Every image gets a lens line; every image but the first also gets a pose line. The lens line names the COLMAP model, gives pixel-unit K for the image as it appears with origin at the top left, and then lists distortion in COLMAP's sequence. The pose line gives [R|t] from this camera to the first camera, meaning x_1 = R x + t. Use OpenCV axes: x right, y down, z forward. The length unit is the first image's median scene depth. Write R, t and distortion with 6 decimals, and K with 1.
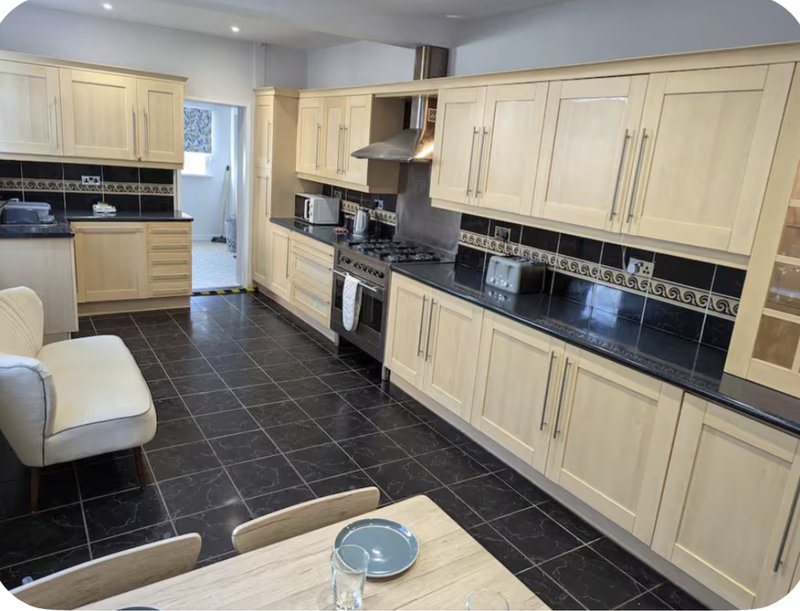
lens RADIAL K [[585.1, 0, 400.1], [0, 585.1, 301.6], [0, 0, 1]] dist [-0.040592, -0.000863]
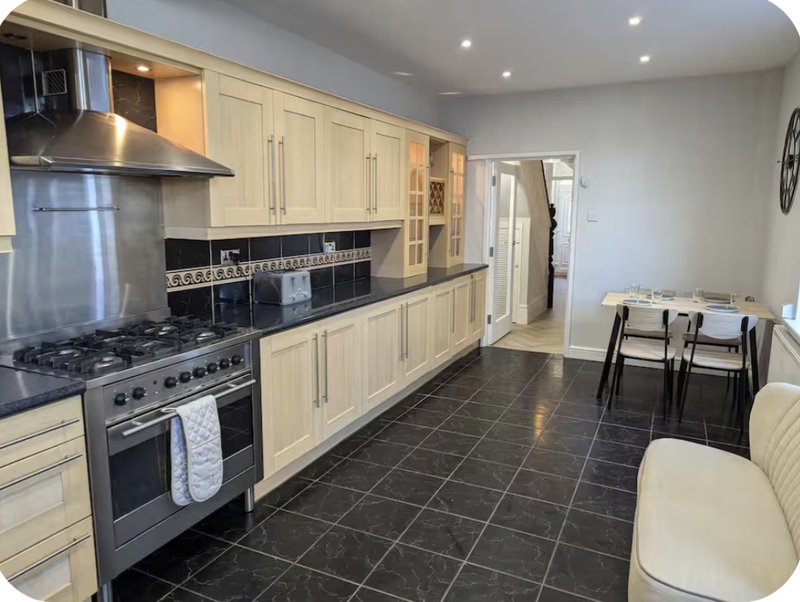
lens RADIAL K [[556.0, 0, 400.0], [0, 556.0, 301.0], [0, 0, 1]] dist [0.034910, 0.001490]
pose [[-0.538387, -0.216047, 0.814533, -0.685996], [0.160993, 0.922404, 0.351072, -0.325501], [-0.827177, 0.320147, -0.461828, 1.279590]]
